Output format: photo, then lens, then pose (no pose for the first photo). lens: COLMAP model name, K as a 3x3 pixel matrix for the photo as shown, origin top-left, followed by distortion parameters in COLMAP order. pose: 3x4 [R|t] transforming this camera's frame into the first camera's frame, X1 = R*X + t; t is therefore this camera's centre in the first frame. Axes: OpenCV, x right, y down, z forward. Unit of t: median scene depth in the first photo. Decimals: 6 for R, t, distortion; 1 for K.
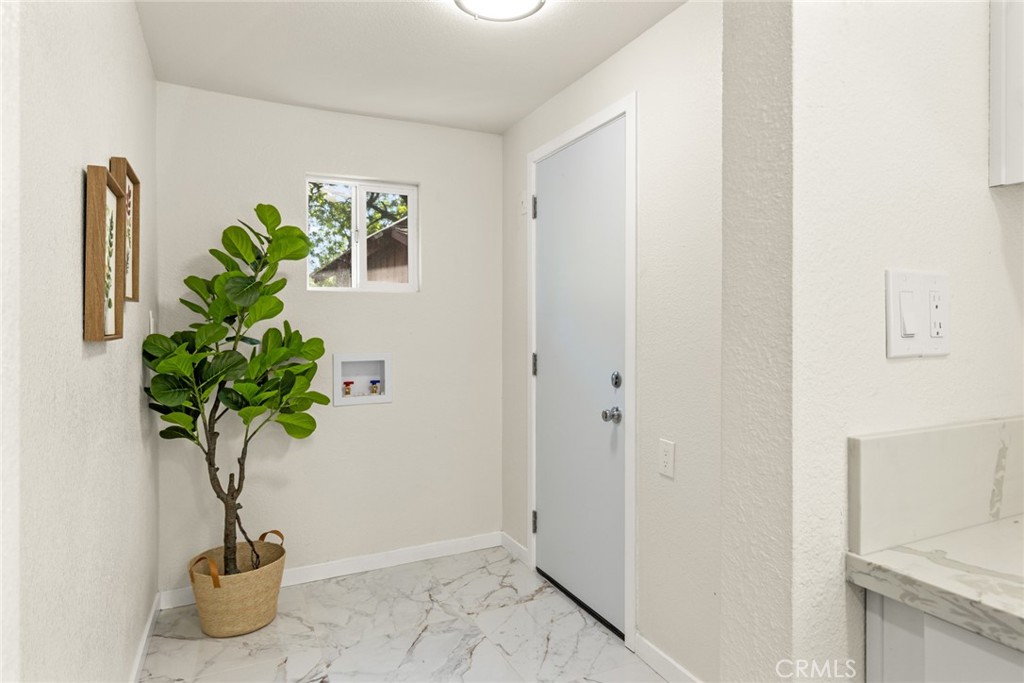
lens RADIAL K [[597.8, 0, 512.2], [0, 597.8, 328.2], [0, 0, 1]] dist [-0.002277, -0.000686]
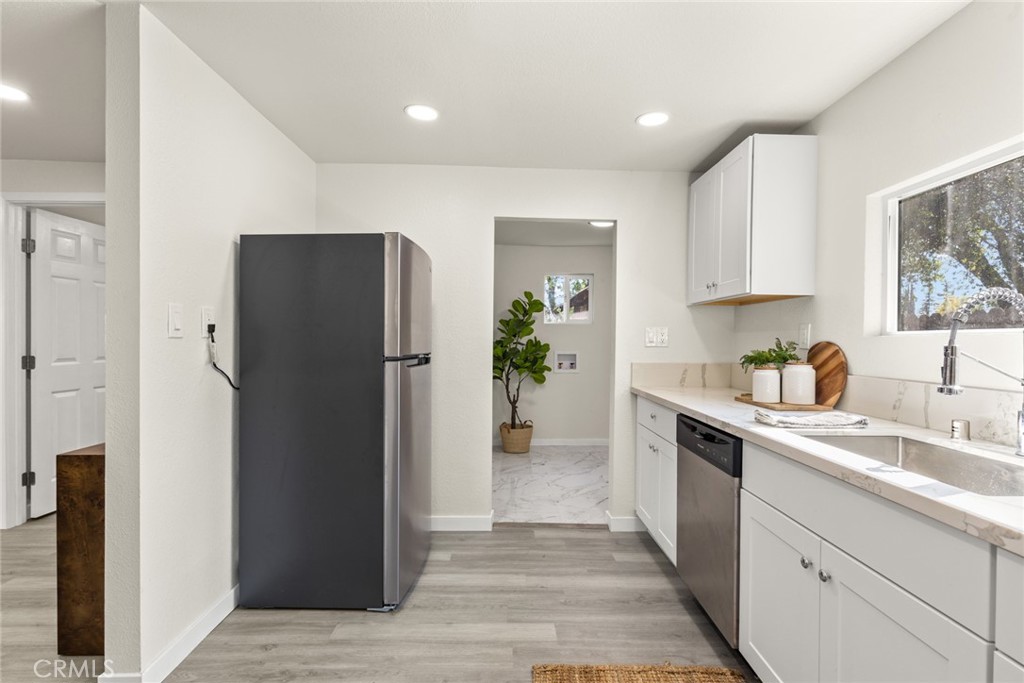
lens RADIAL K [[499.5, 0, 510.7], [0, 499.5, 337.7], [0, 0, 1]] dist [0.000649, 0.000166]
pose [[0.904497, 0.010238, -0.426358, 0.447106], [-0.013491, 0.999898, -0.004610, 0.004348], [0.426267, 0.009922, 0.904543, -0.989863]]
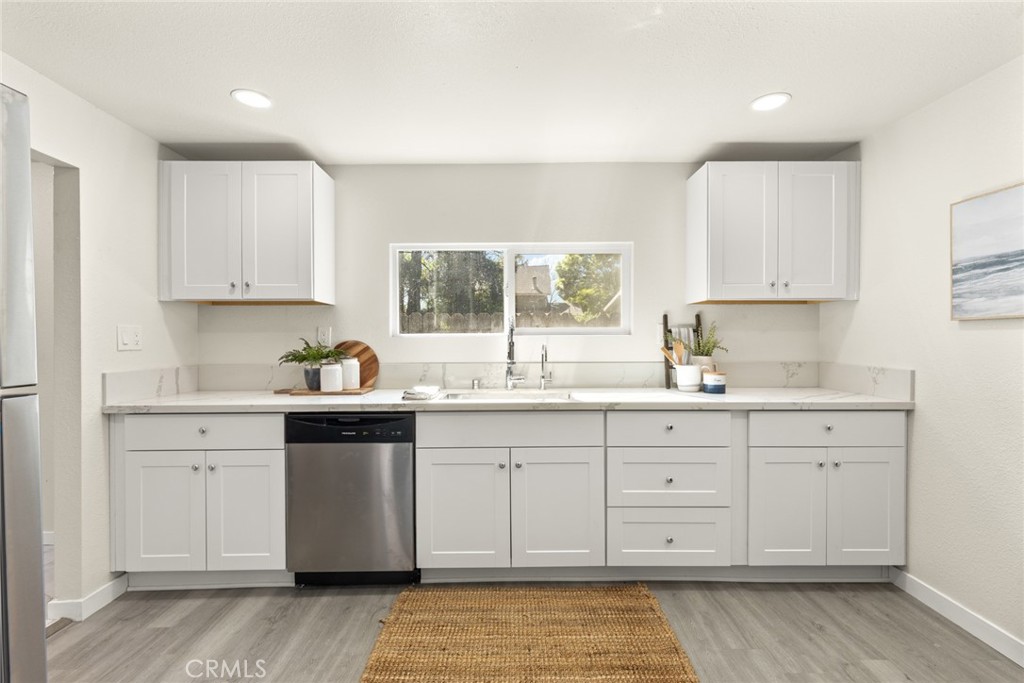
lens RADIAL K [[462.3, 0, 512.0], [0, 462.3, 341.5], [0, 0, 1]] dist [0.010517, 0.000158]
pose [[0.431812, -0.001532, 0.901962, -0.281473], [0.007299, 0.999972, -0.001796, 0.005997], [-0.901934, 0.007359, 0.431811, -0.761660]]
